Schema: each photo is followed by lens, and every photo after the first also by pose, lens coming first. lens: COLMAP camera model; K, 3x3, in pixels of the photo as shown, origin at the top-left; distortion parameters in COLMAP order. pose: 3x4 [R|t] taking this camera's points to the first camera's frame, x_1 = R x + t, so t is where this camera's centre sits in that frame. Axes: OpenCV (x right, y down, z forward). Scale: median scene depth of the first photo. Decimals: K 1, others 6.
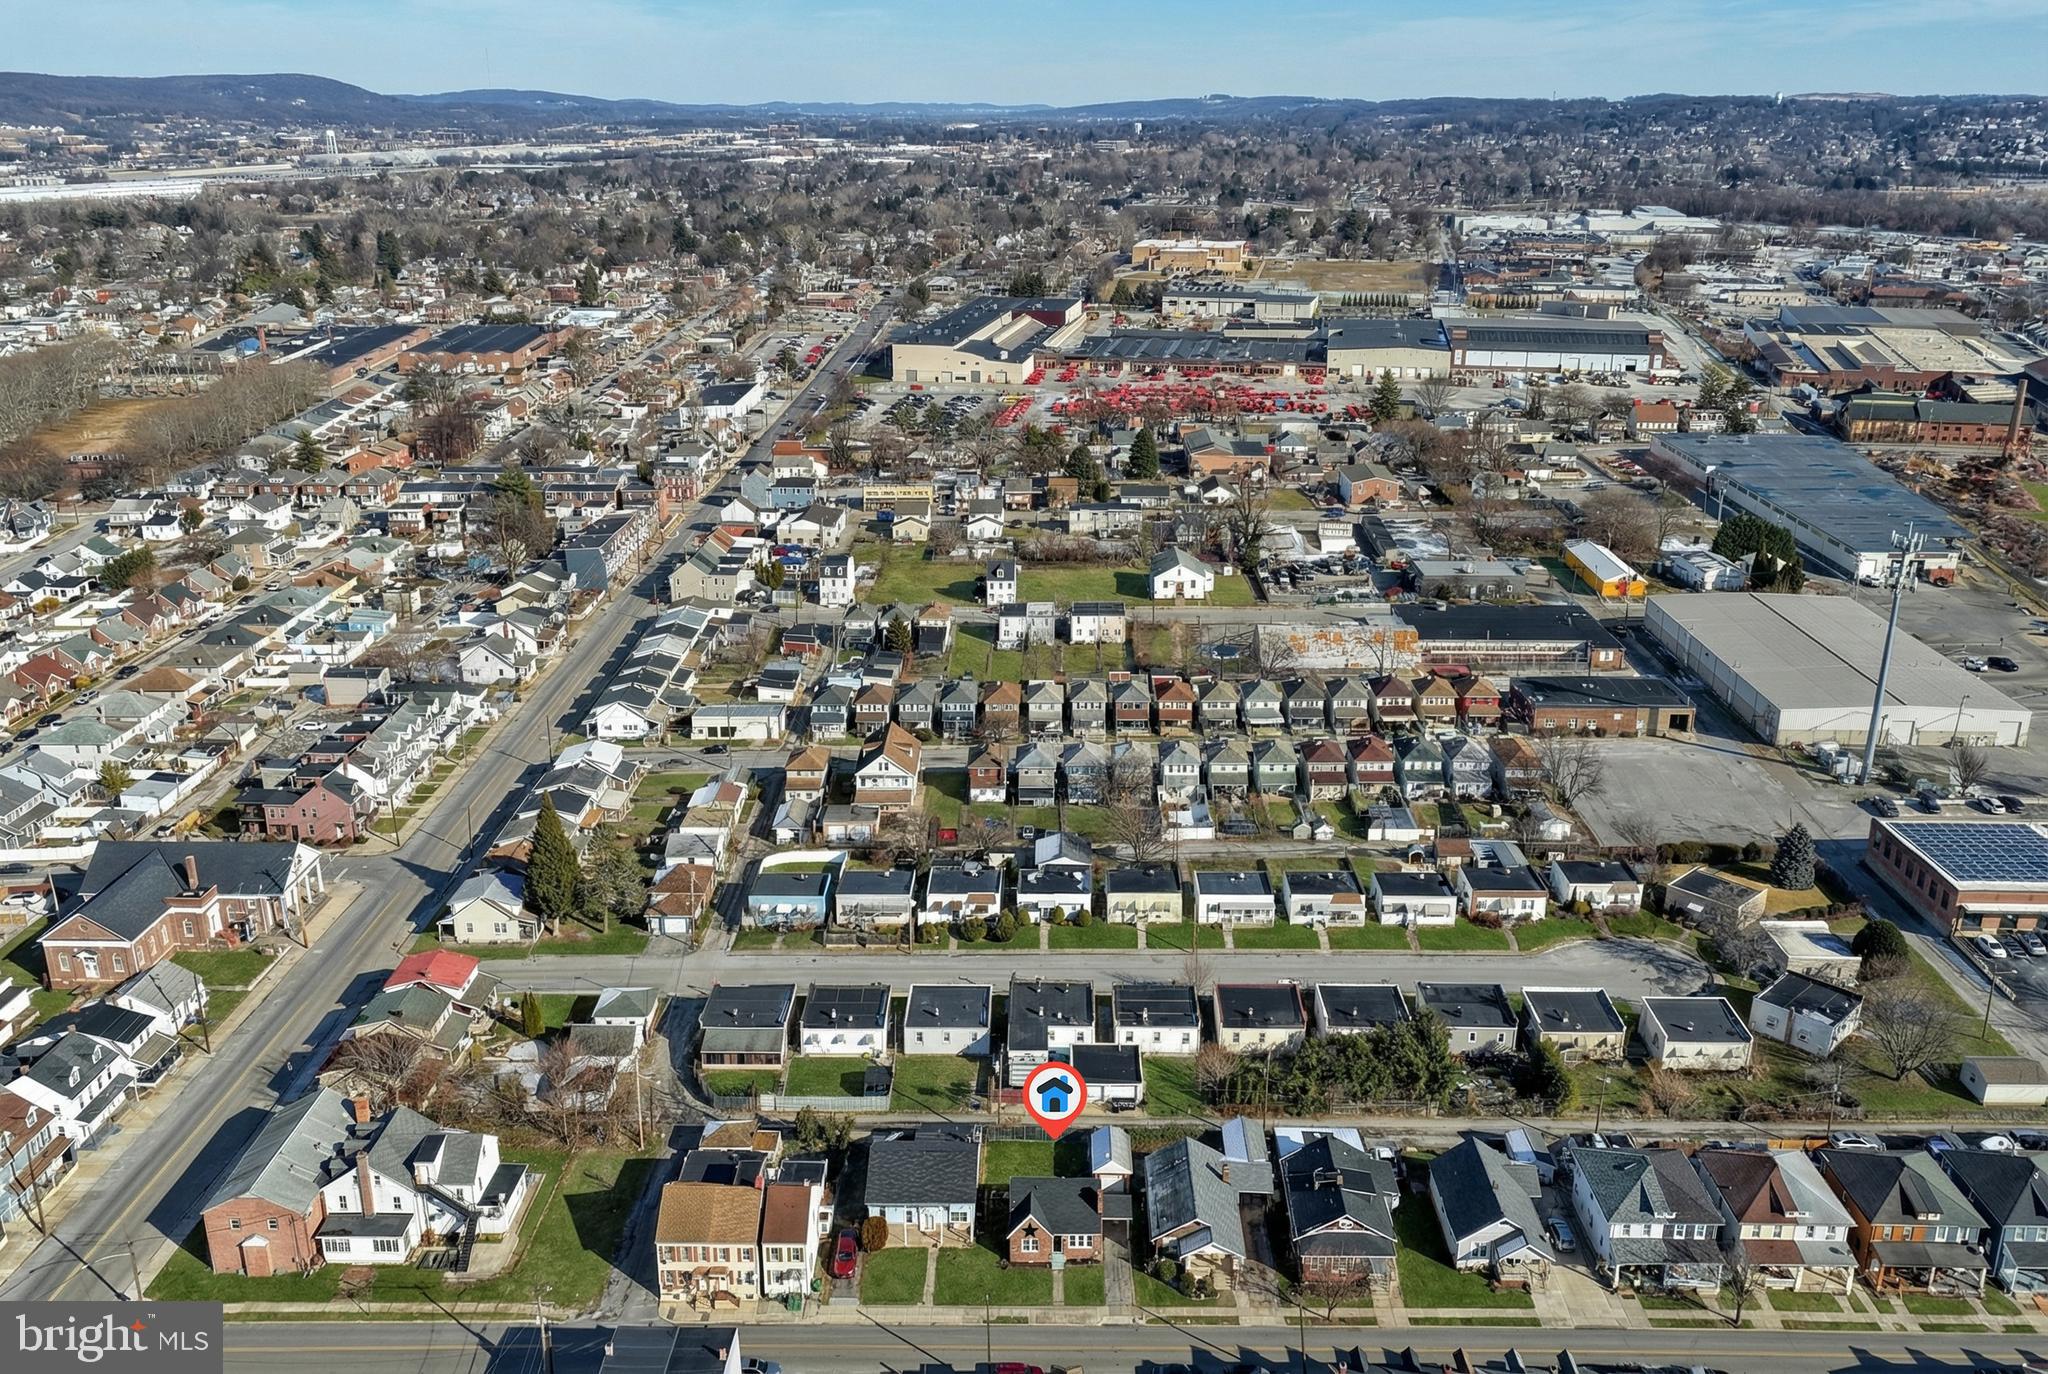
lens RADIAL K [[1696.7, 0, 1024.5], [0, 1696.7, 693.6], [0, 0, 1]] dist [0.000054, 0.020643]
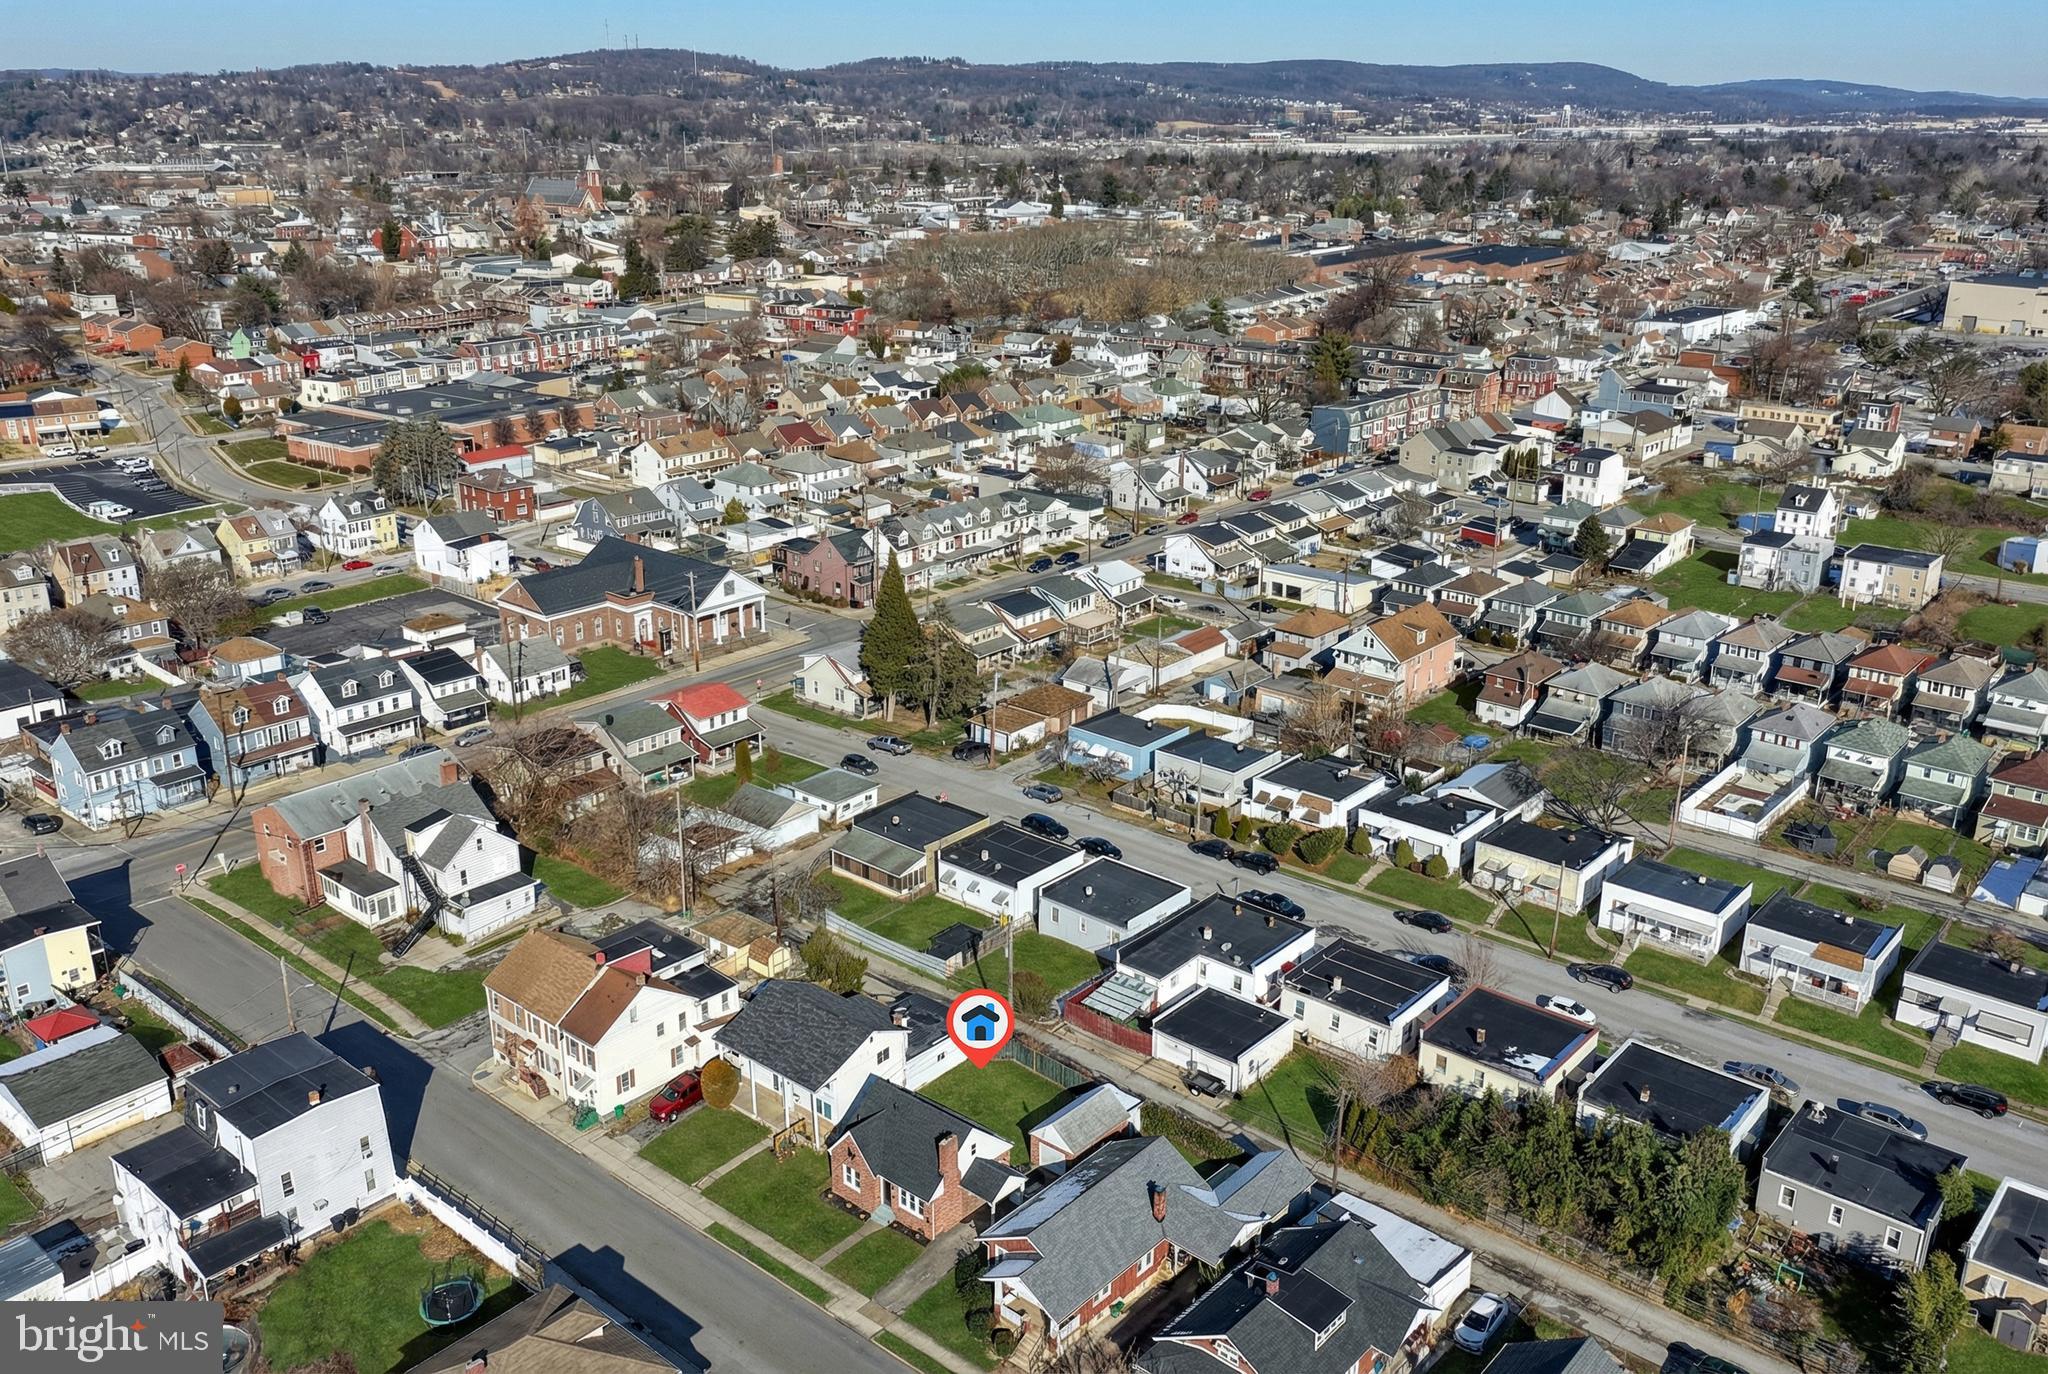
lens RADIAL K [[1696.7, 0, 1025.4], [0, 1696.7, 686.8], [0, 0, 1]] dist [0.000054, 0.020643]
pose [[0.769911, 0.217342, -0.600000, 0.304780], [-0.218801, 0.973129, 0.071741, 0.047349], [0.599469, 0.076046, 0.796777, 0.339742]]
